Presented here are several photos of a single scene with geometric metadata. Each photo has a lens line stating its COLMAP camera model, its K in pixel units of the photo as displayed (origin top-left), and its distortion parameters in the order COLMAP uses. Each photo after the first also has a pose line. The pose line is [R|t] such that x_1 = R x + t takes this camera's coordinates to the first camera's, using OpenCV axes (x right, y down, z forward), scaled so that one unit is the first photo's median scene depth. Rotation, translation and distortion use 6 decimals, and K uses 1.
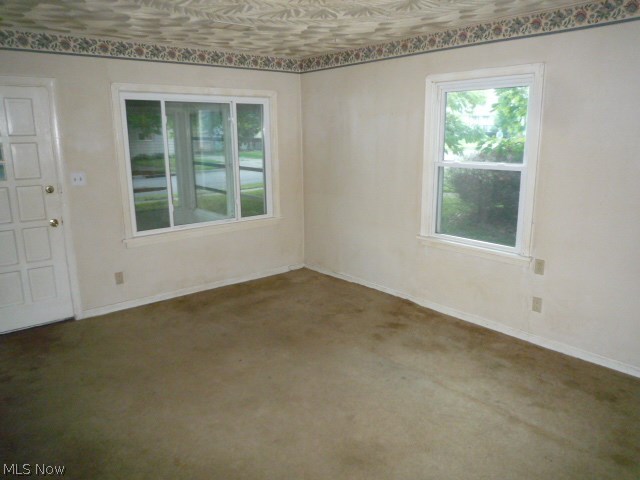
lens RADIAL K [[498.3, 0, 319.1], [0, 498.3, 236.7], [0, 0, 1]] dist [0.022223, -0.002831]
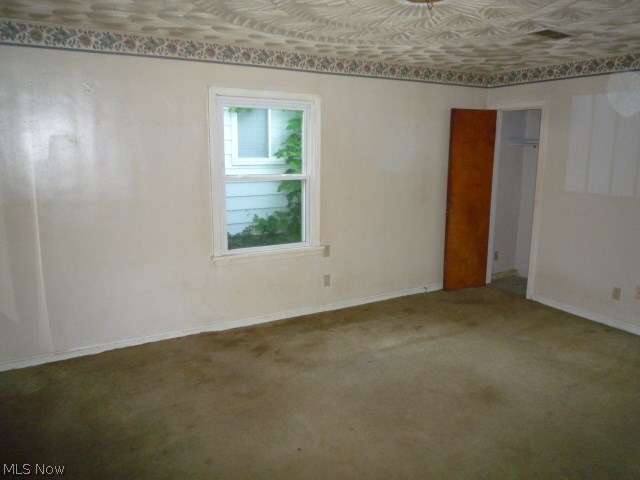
lens RADIAL K [[498.3, 0, 319.4], [0, 498.3, 242.0], [0, 0, 1]] dist [0.022223, -0.002831]
pose [[0.167203, -0.162567, 0.972427, -0.777160], [0.212488, 0.969075, 0.125471, -0.122130], [-0.962752, 0.185650, 0.196576, 0.729342]]
